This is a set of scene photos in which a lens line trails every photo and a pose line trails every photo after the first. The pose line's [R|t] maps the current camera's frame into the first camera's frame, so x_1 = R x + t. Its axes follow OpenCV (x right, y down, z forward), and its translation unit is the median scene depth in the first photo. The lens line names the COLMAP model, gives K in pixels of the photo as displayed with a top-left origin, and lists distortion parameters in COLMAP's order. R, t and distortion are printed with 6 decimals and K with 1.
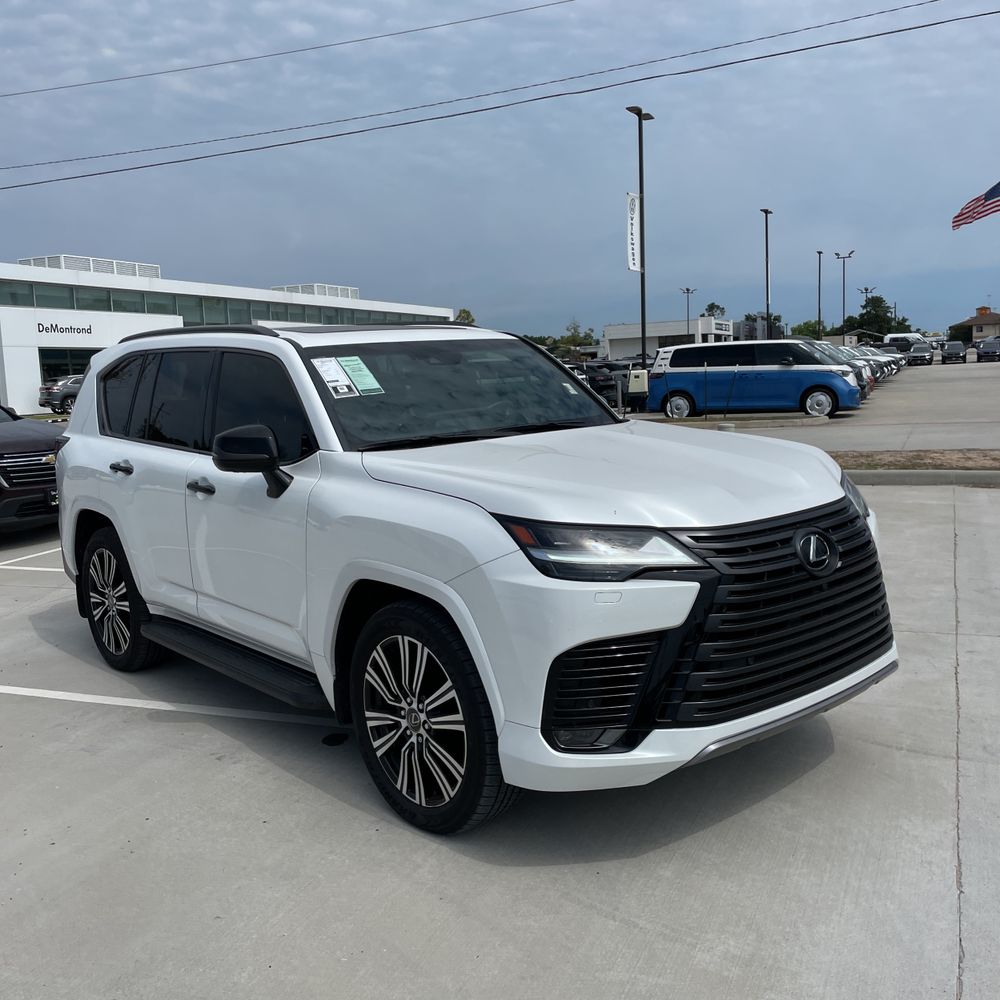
lens RADIAL K [[1033.2, 0, 495.0], [0, 1033.2, 501.0], [0, 0, 1]] dist [0.031801, 0.000000]
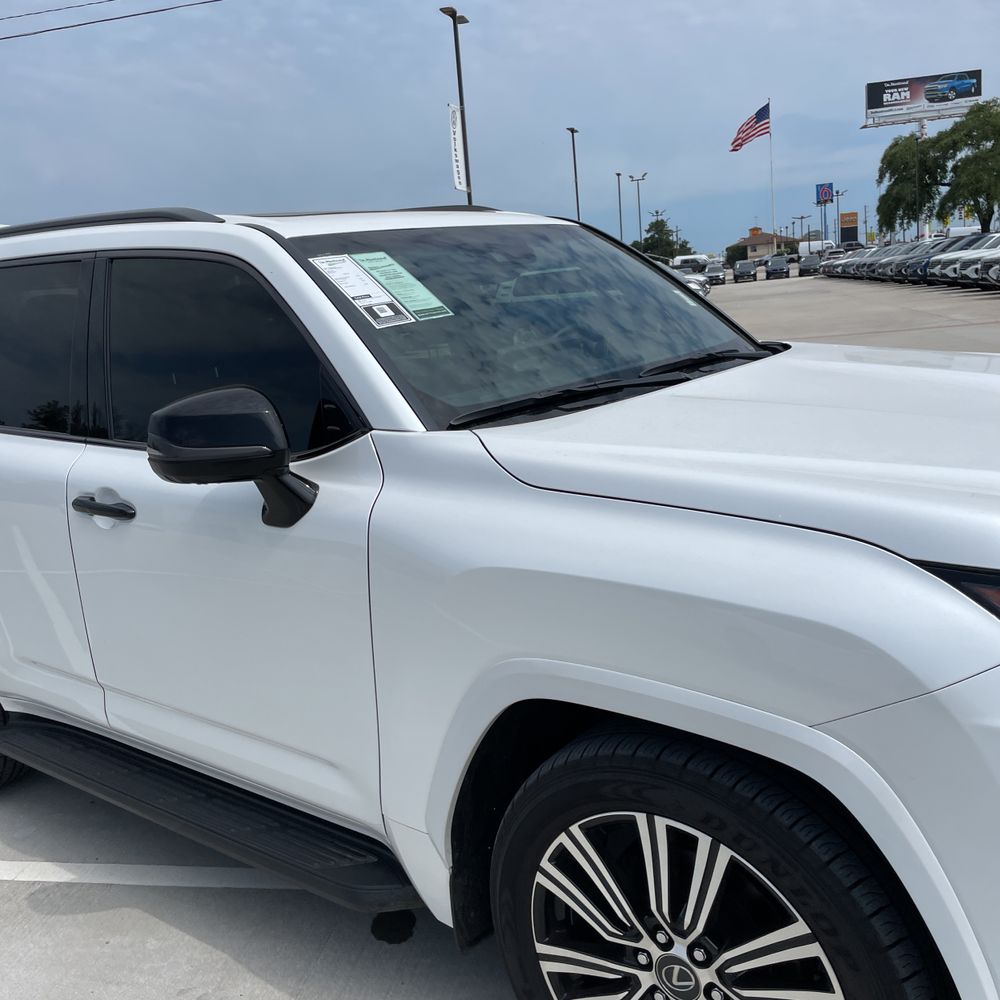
lens RADIAL K [[1033.2, 0, 493.0], [0, 1033.2, 505.6], [0, 0, 1]] dist [0.031801, 0.000000]
pose [[0.980185, -0.079168, 0.181575, -0.205482], [0.067010, 0.995140, 0.072153, -0.044692], [-0.186405, -0.058556, 0.980727, 0.479627]]
